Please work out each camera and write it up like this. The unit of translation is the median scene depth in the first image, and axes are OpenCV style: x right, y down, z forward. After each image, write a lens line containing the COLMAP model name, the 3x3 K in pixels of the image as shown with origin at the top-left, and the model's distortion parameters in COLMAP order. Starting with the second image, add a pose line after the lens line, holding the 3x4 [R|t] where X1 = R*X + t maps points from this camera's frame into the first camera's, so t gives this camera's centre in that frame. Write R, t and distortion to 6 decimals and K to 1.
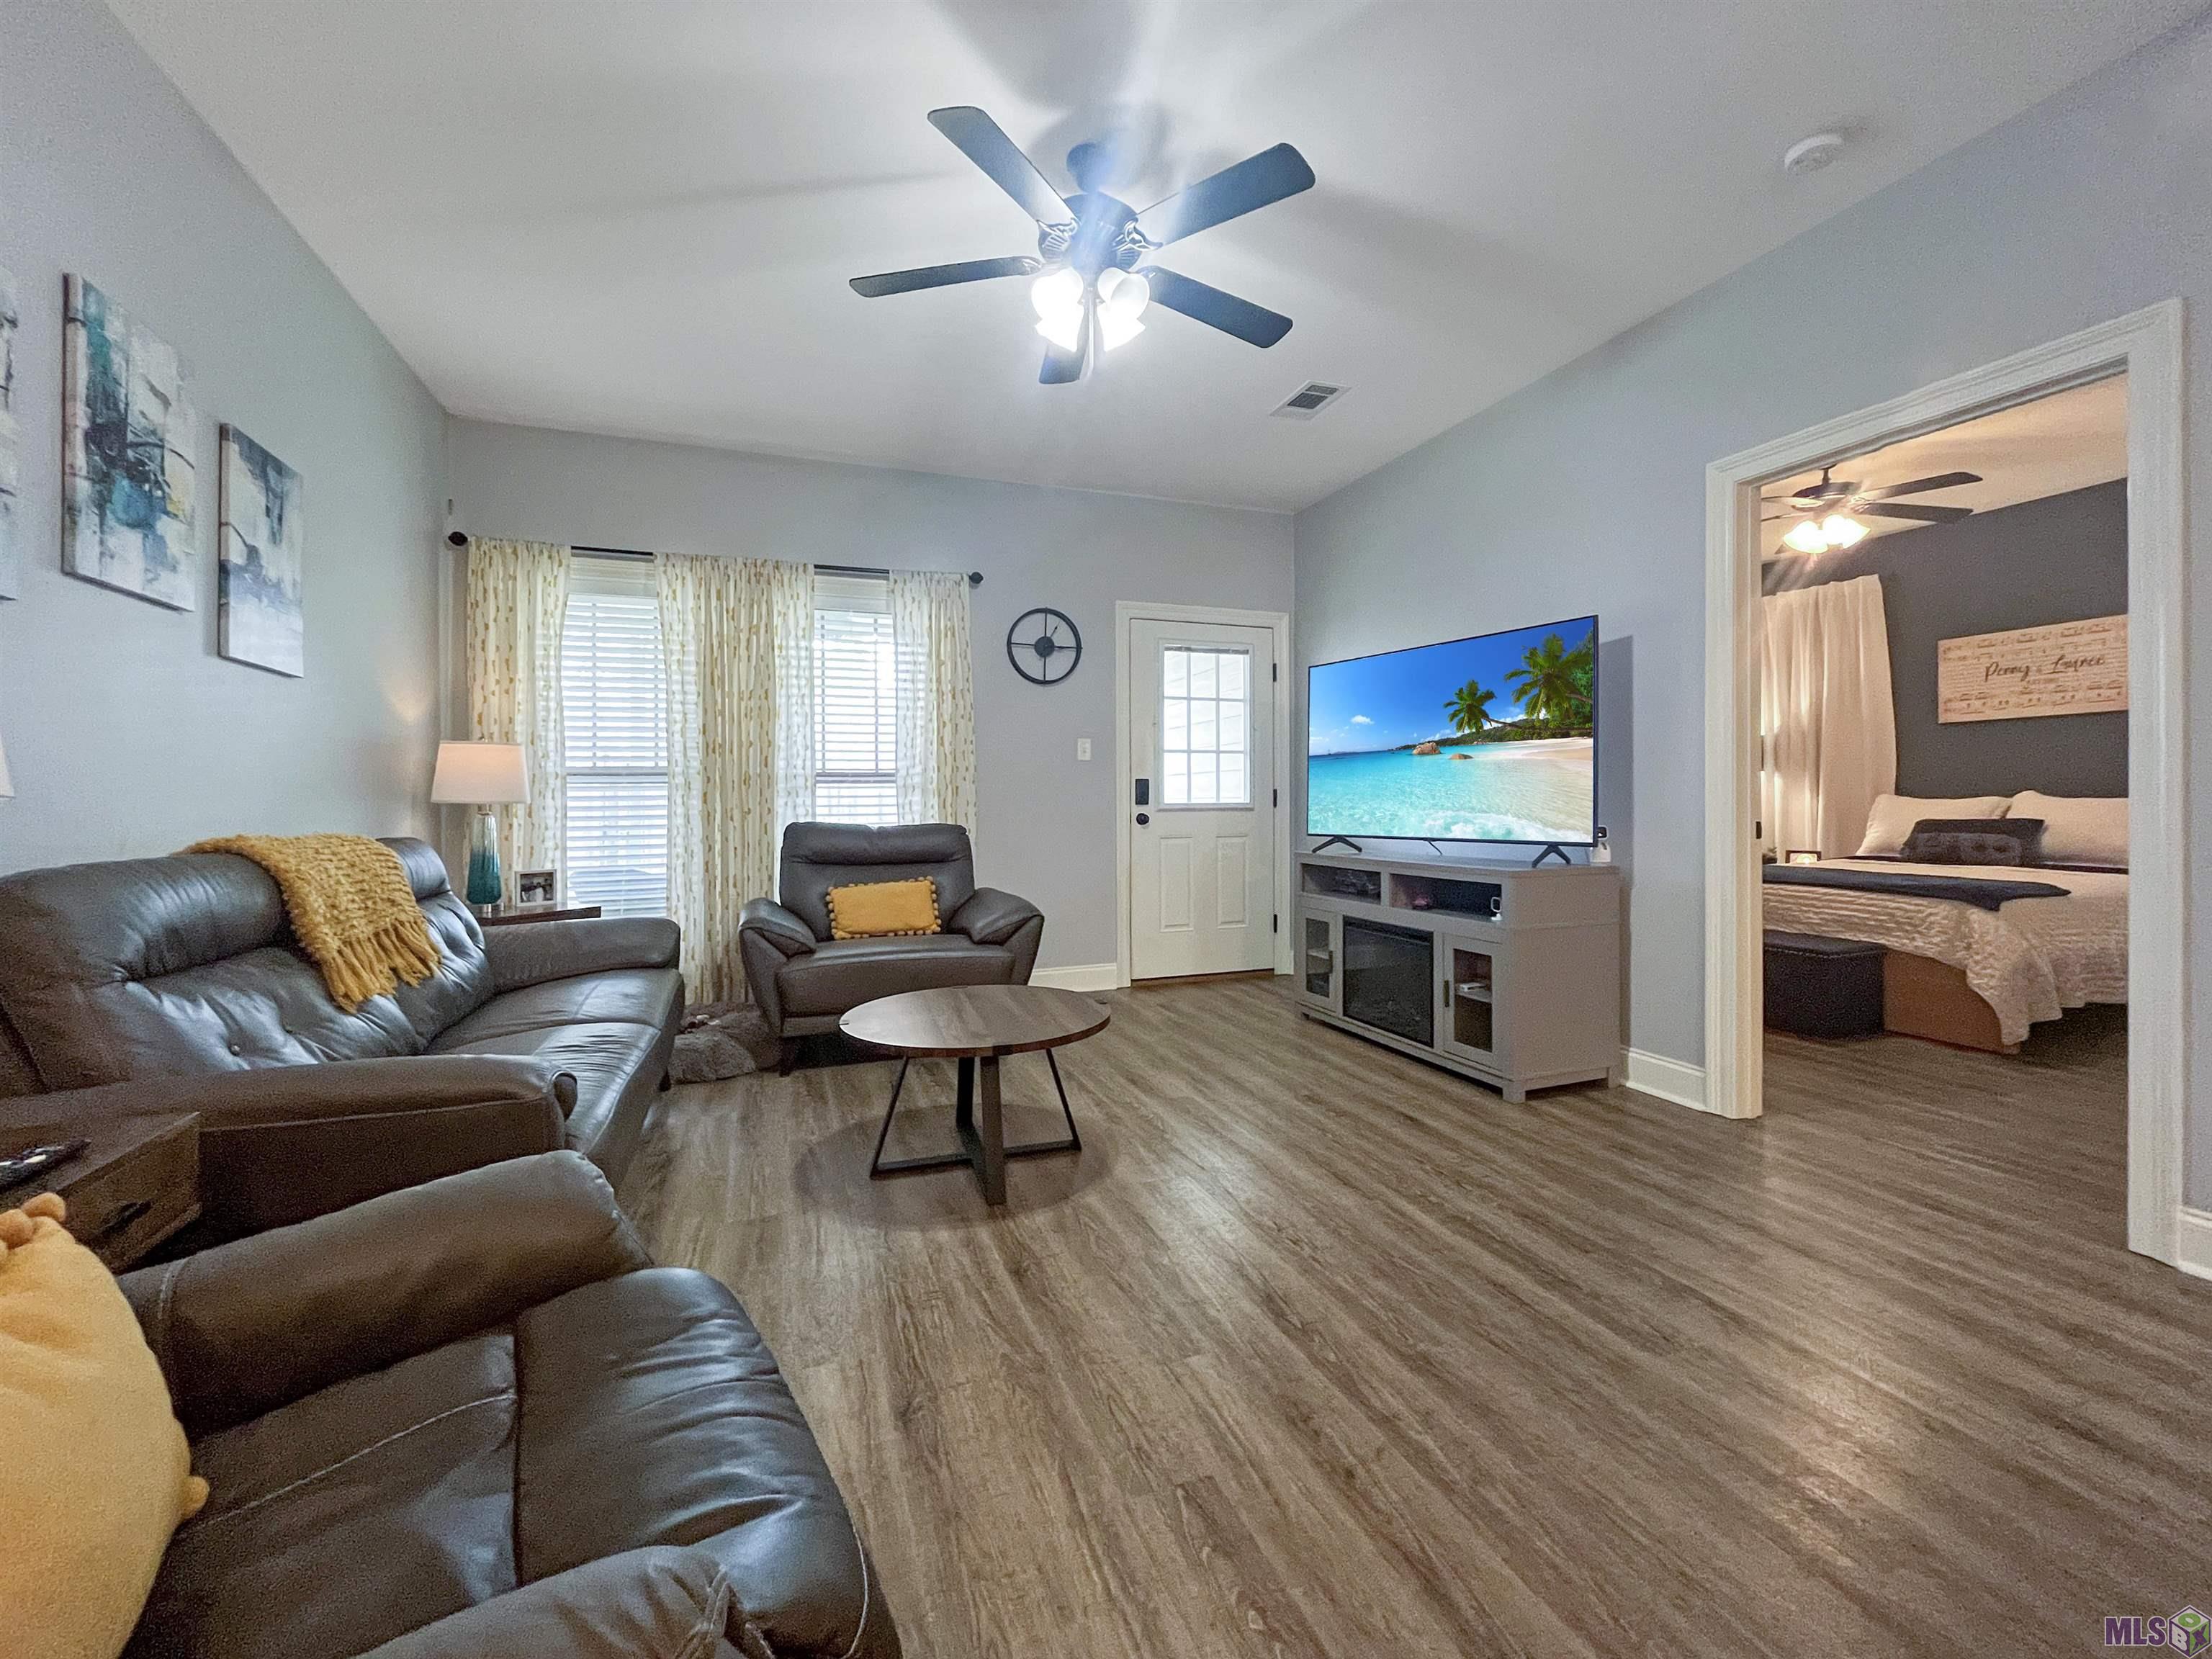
lens RADIAL K [[929.0, 0, 1105.1], [0, 929.0, 813.9], [0, 0, 1]] dist [-0.003199, 0.000212]
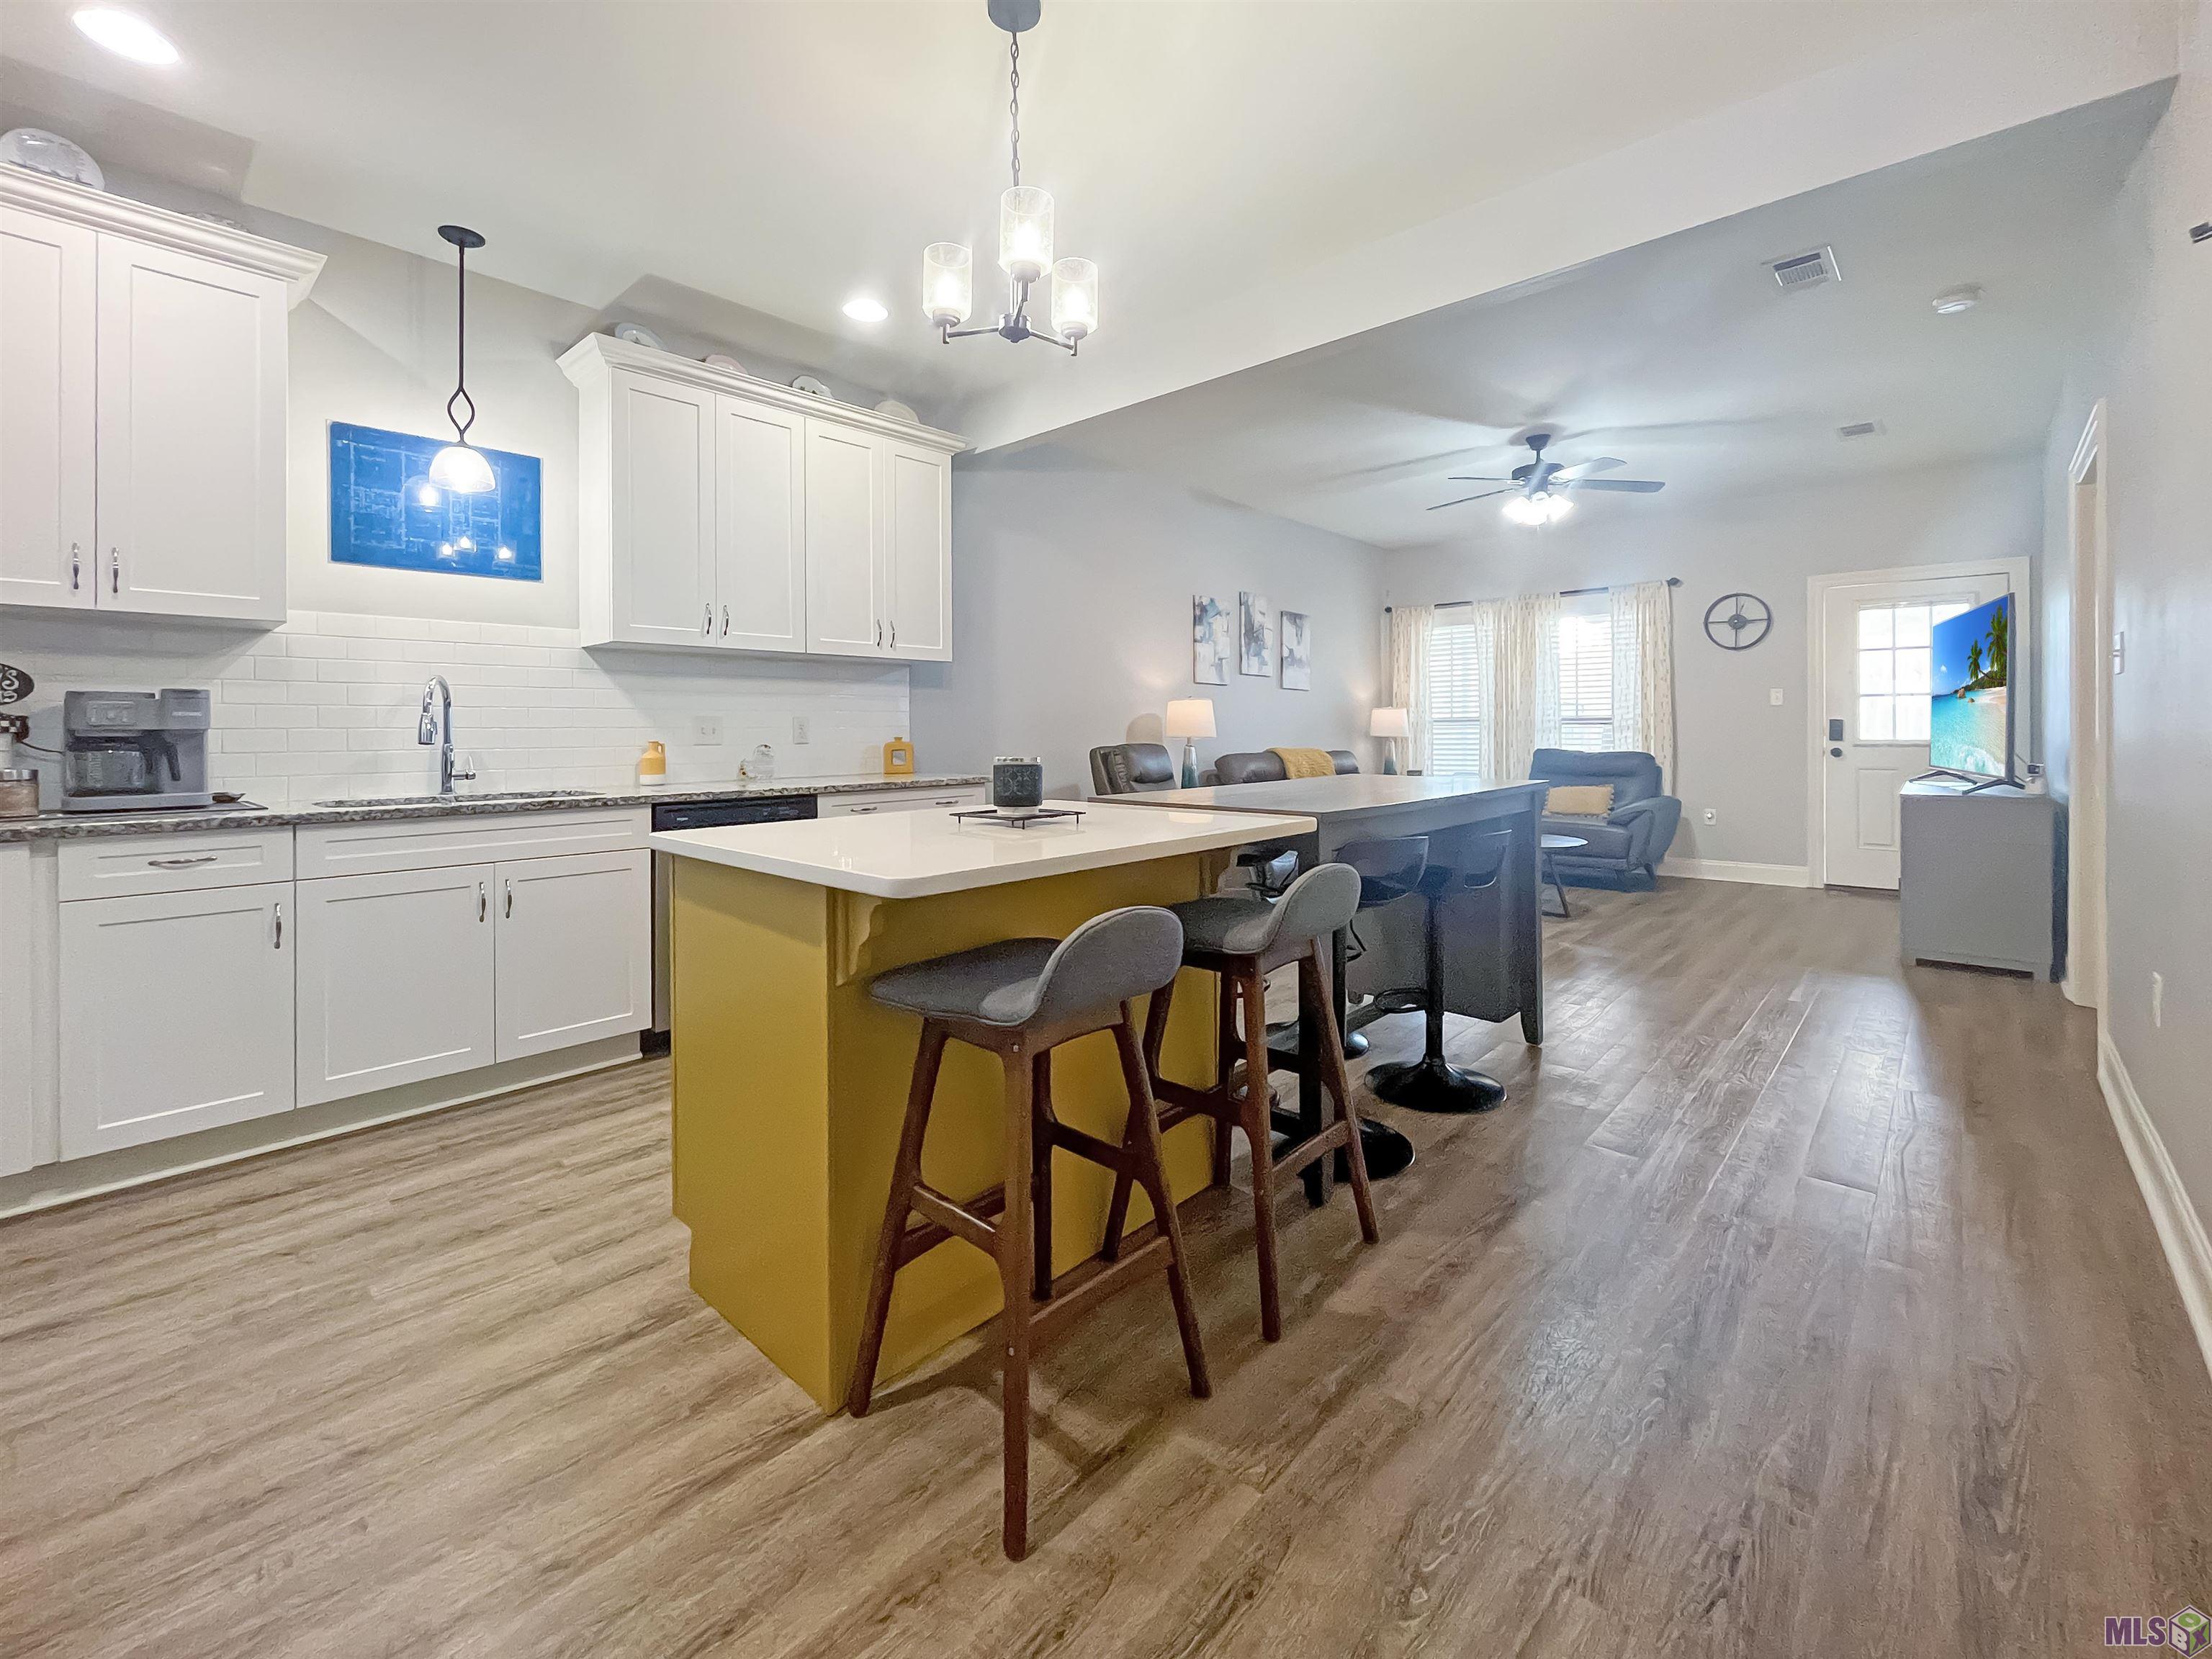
lens RADIAL K [[929.0, 0, 1102.5], [0, 929.0, 749.9], [0, 0, 1]] dist [-0.003199, 0.000212]
pose [[0.473490, 0.022079, -0.880522, 0.855755], [-0.010465, 0.999756, 0.019441, -0.014286], [0.880737, 0.000010, 0.473606, -0.558854]]
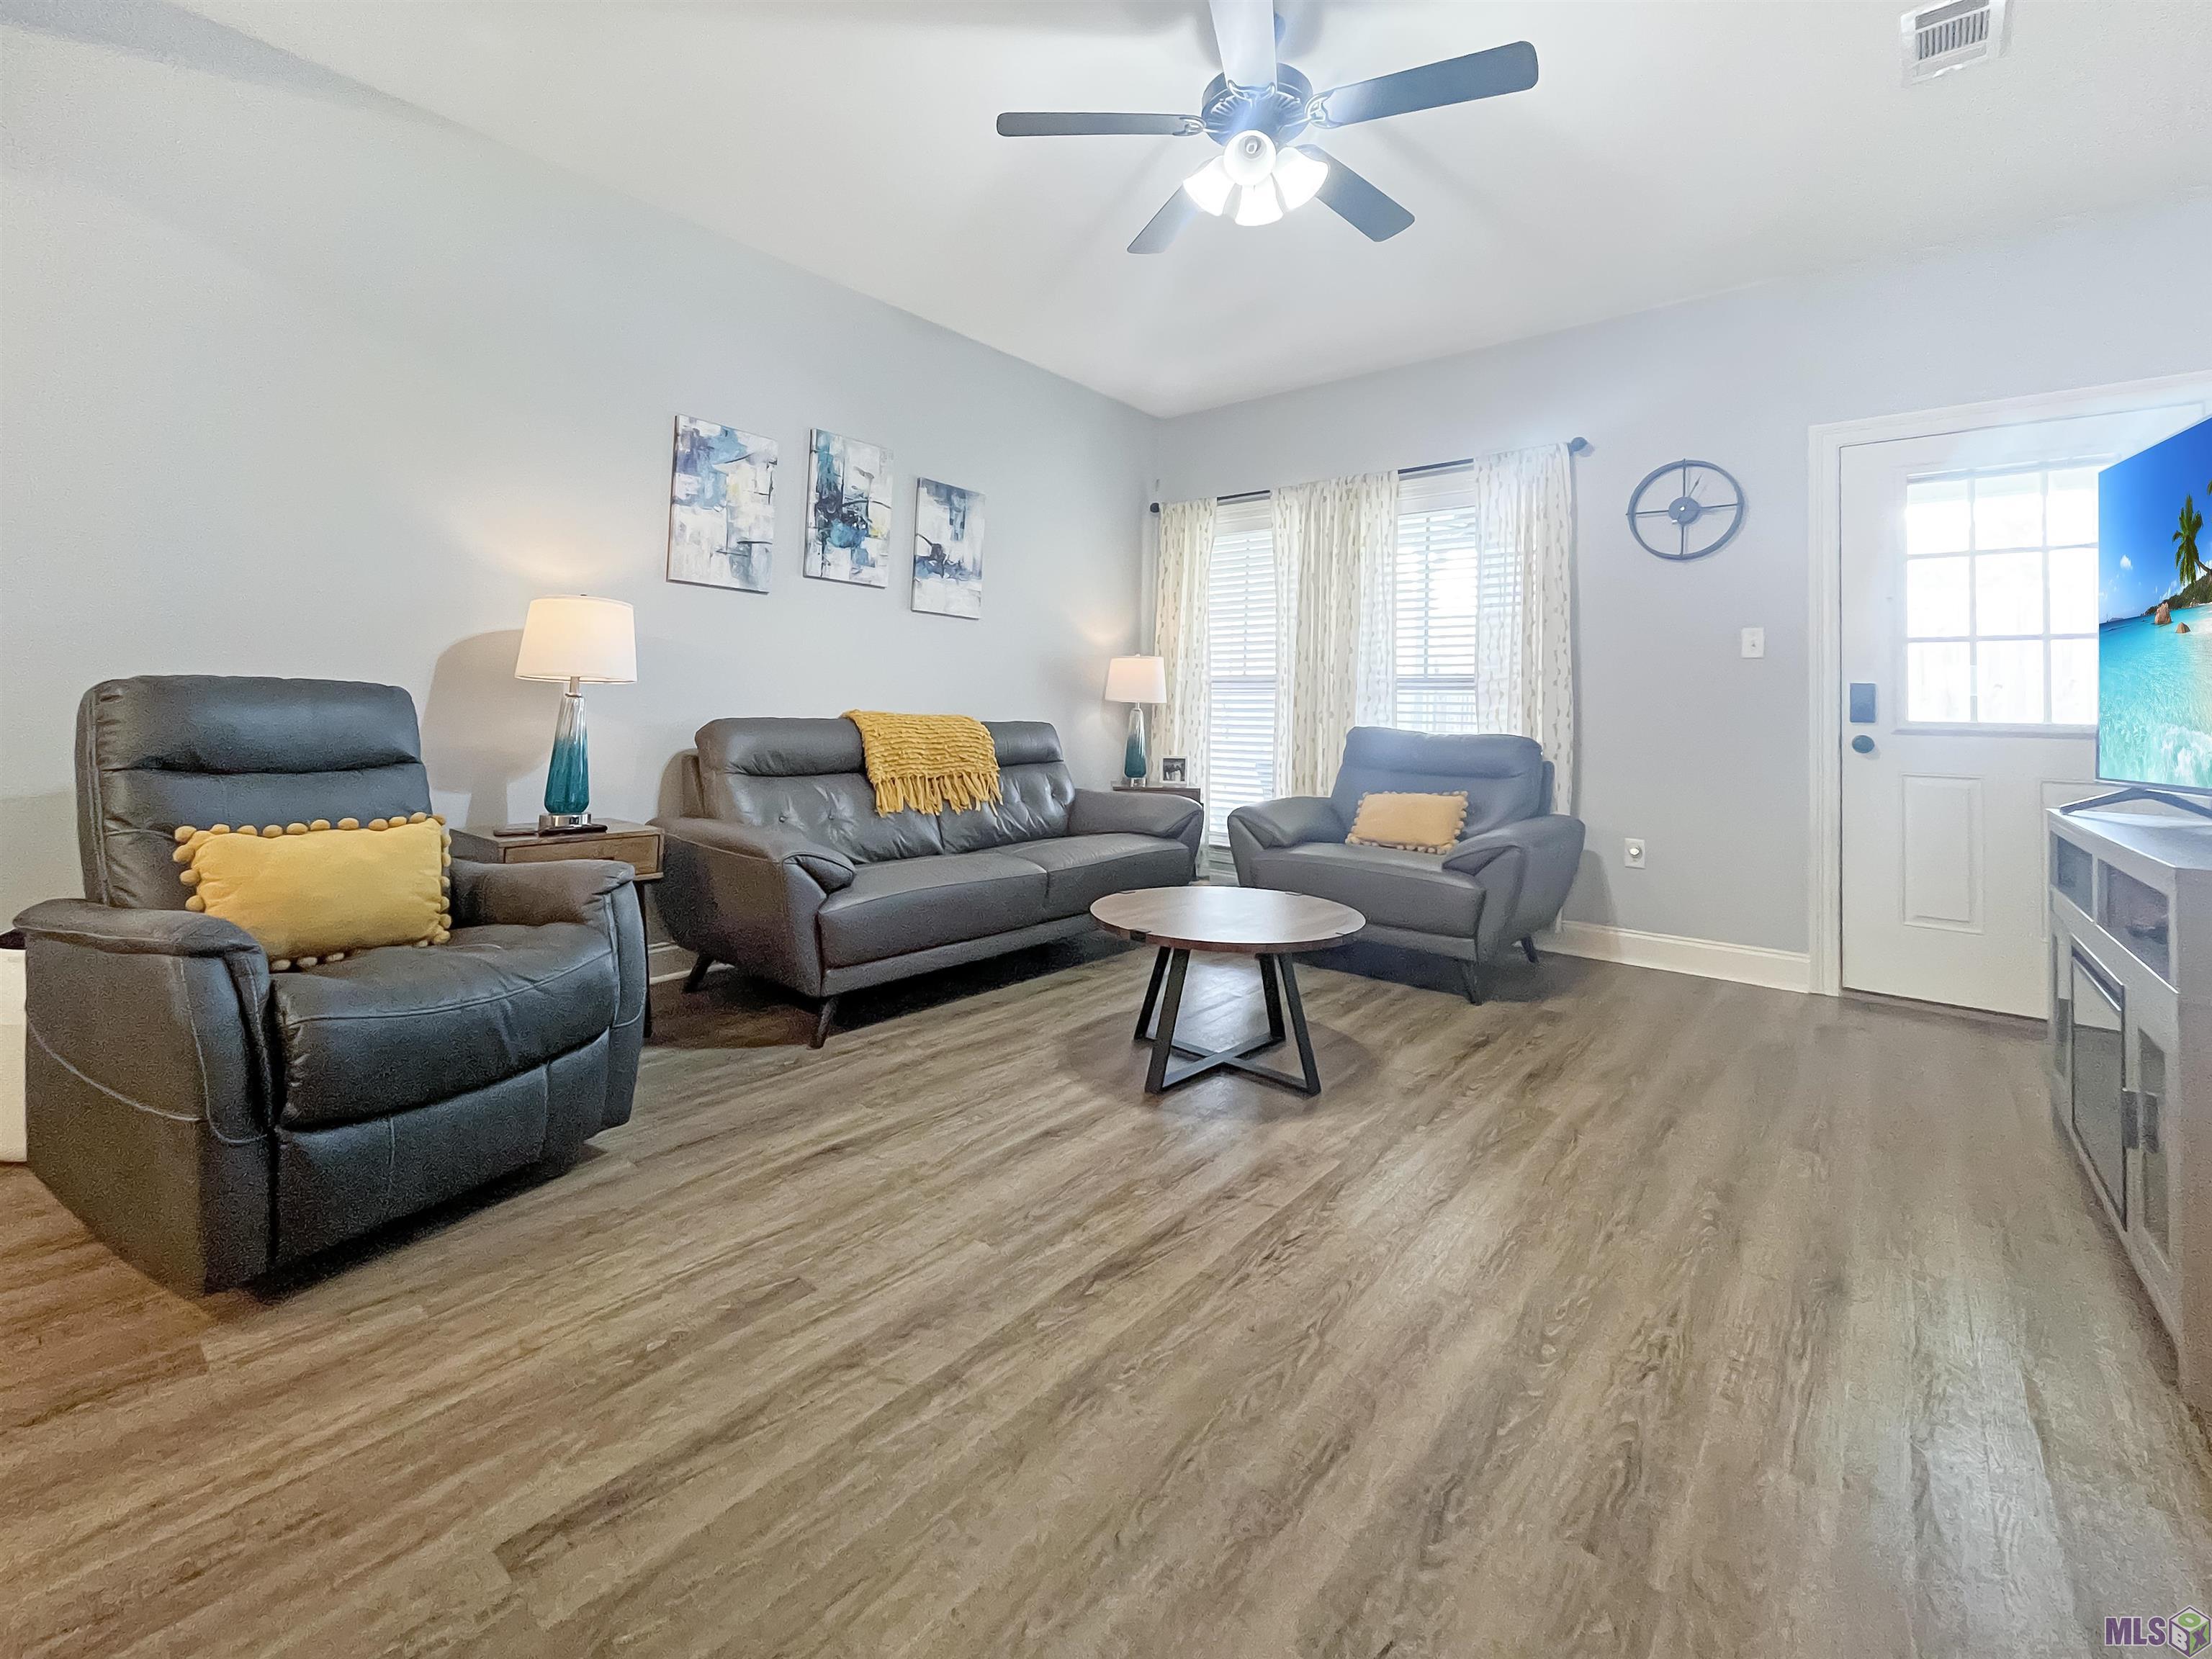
lens RADIAL K [[929.0, 0, 1080.6], [0, 929.0, 700.3], [0, 0, 1]] dist [-0.003199, 0.000212]
pose [[0.499507, 0.010173, -0.866250, 0.432996], [-0.038021, 0.999225, -0.010189, 0.002328], [0.865475, 0.038025, 0.499507, 0.243481]]
